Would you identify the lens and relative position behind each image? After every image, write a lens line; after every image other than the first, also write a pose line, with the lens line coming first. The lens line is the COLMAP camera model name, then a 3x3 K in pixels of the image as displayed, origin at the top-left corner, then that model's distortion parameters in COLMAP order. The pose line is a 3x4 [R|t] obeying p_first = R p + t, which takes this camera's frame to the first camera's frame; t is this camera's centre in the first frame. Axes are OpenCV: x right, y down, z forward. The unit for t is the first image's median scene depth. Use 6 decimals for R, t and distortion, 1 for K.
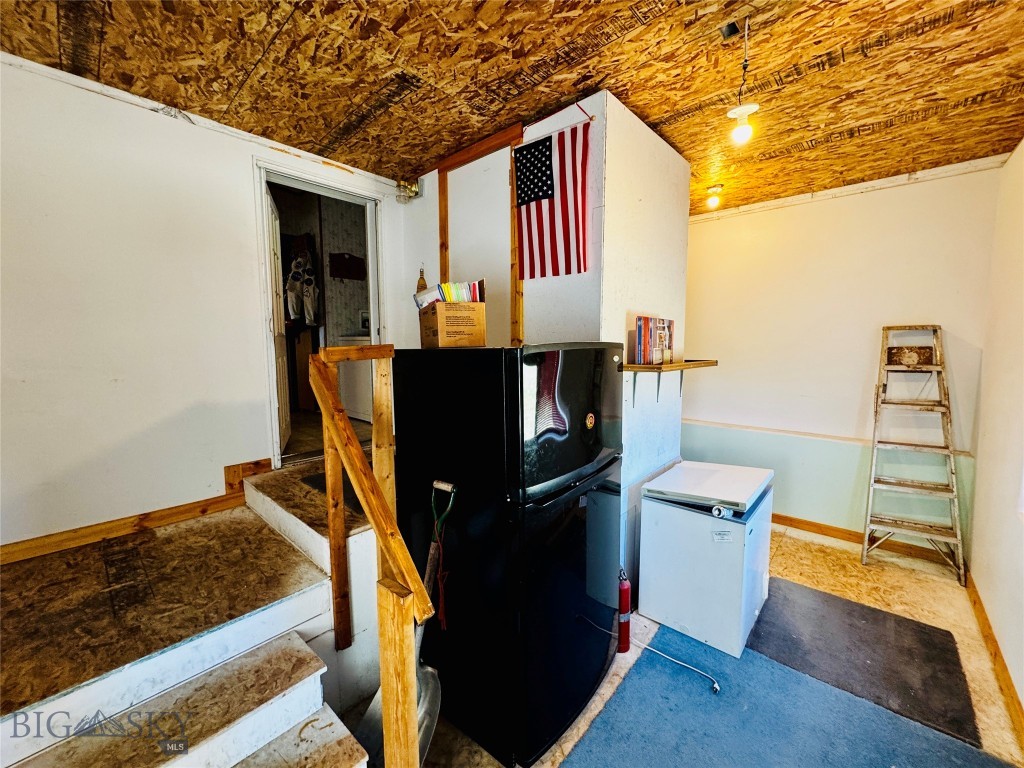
lens RADIAL K [[409.2, 0, 510.0], [0, 409.2, 388.9], [0, 0, 1]] dist [0.000228, -0.000029]
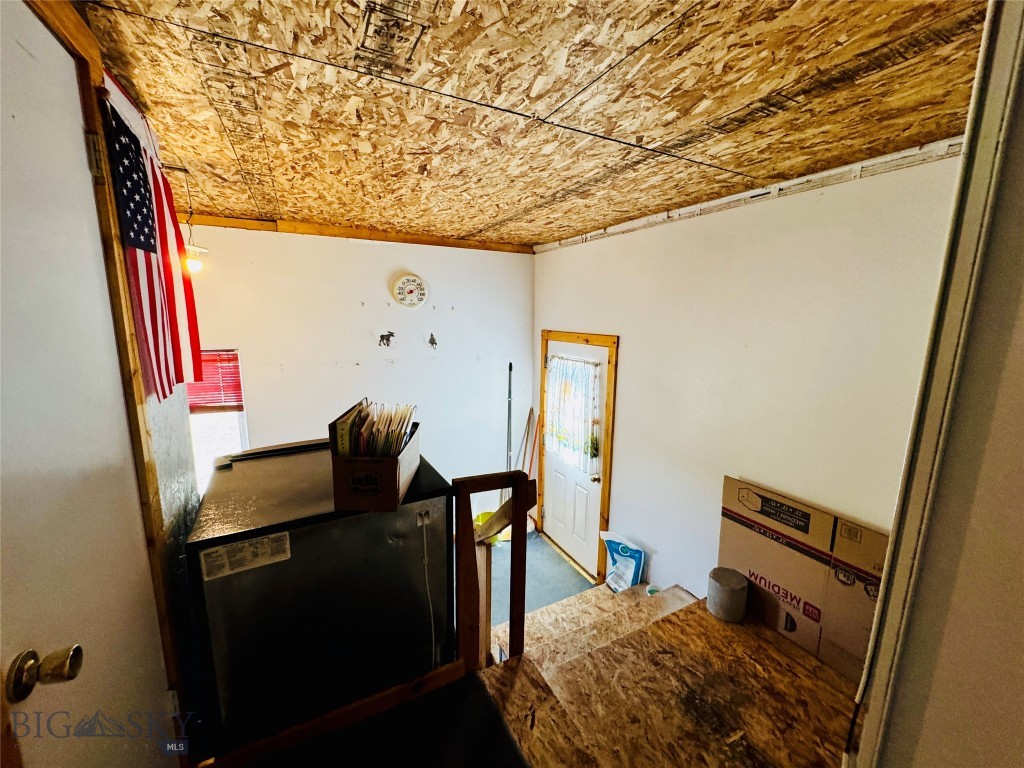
lens RADIAL K [[409.2, 0, 511.9], [0, 409.2, 382.5], [0, 0, 1]] dist [0.000228, -0.000029]
pose [[-0.935501, -0.068833, 0.346555, -0.715572], [0.023854, 0.966298, 0.256318, -0.536291], [-0.352518, 0.248052, -0.902331, 1.749284]]
